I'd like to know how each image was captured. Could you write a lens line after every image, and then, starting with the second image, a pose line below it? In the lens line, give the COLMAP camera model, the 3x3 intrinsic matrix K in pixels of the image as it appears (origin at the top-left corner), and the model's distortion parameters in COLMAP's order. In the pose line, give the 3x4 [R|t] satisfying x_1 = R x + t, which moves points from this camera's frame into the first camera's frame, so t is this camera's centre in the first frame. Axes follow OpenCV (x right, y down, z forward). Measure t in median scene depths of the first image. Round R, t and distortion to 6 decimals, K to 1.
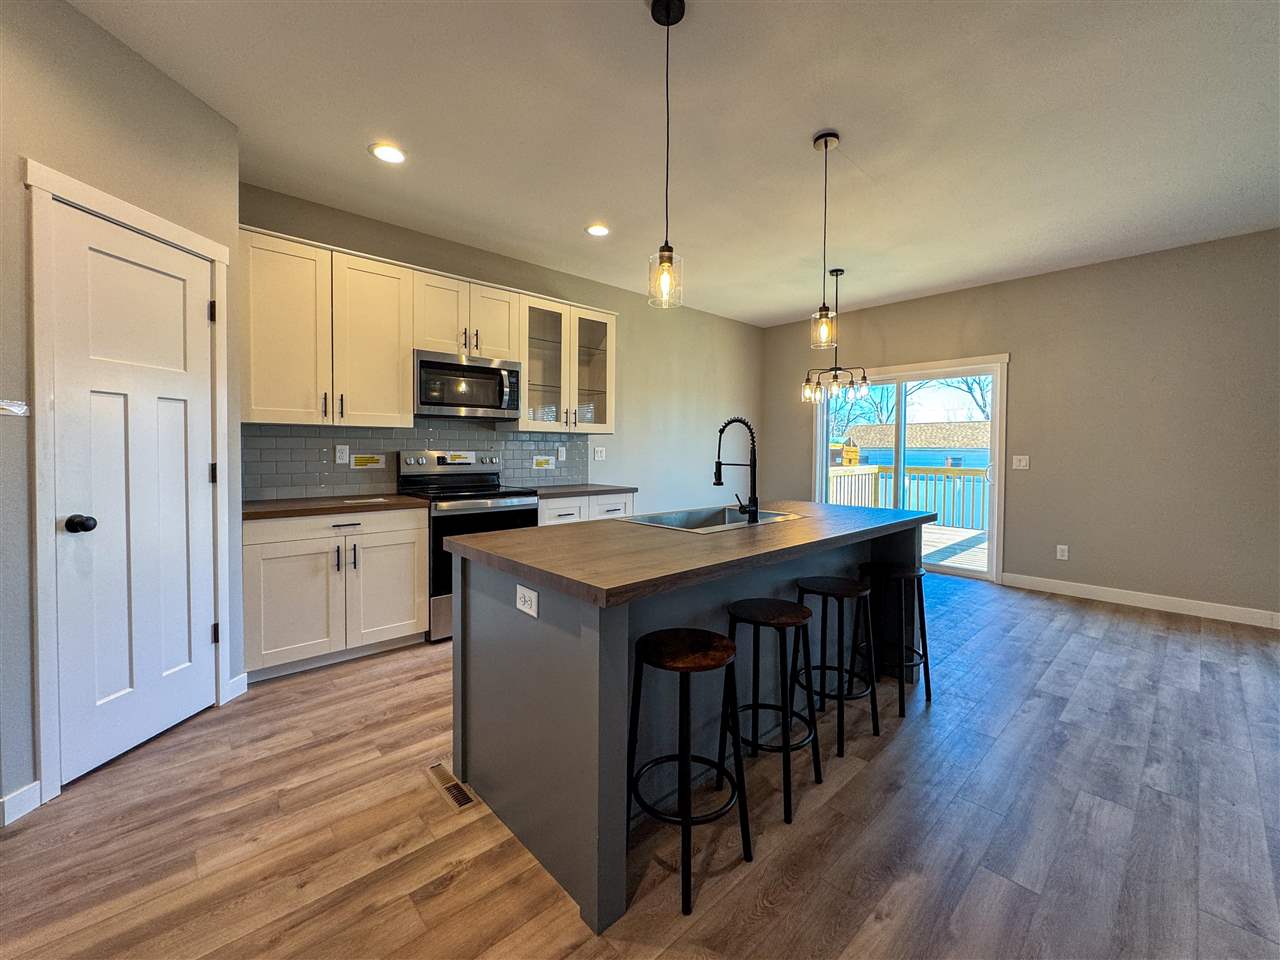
lens RADIAL K [[518.2, 0, 638.7], [0, 518.2, 481.3], [0, 0, 1]] dist [-0.000316, -0.000104]
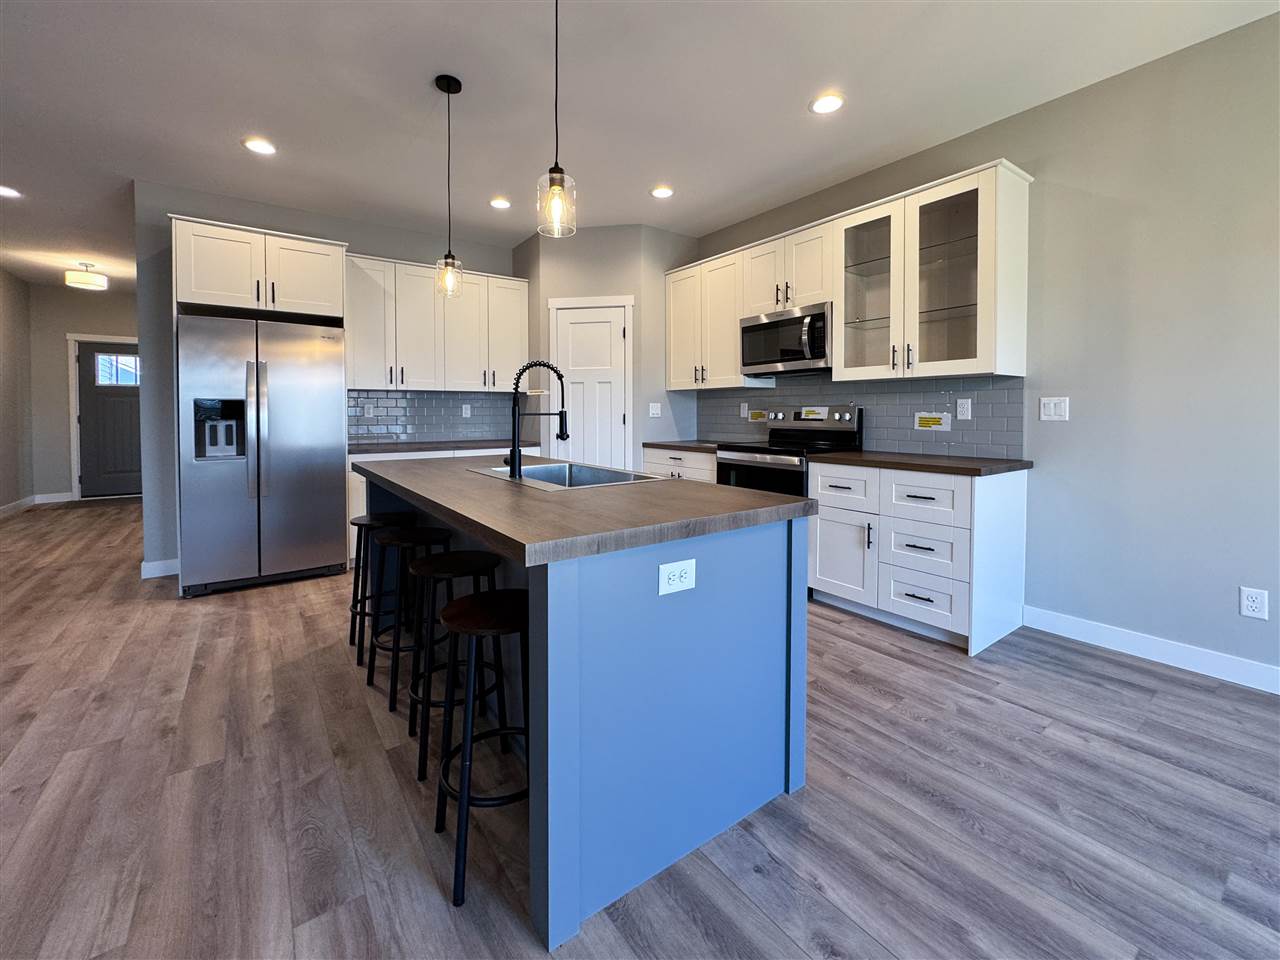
lens RADIAL K [[563.4, 0, 665.7], [0, 563.4, 426.8], [0, 0, 1]] dist [0.008221, -0.000107]
pose [[-0.113686, 0.018619, -0.993342, 0.926658], [-0.062124, 0.997735, 0.025811, -0.038860], [0.991573, 0.064645, -0.112272, 1.074129]]
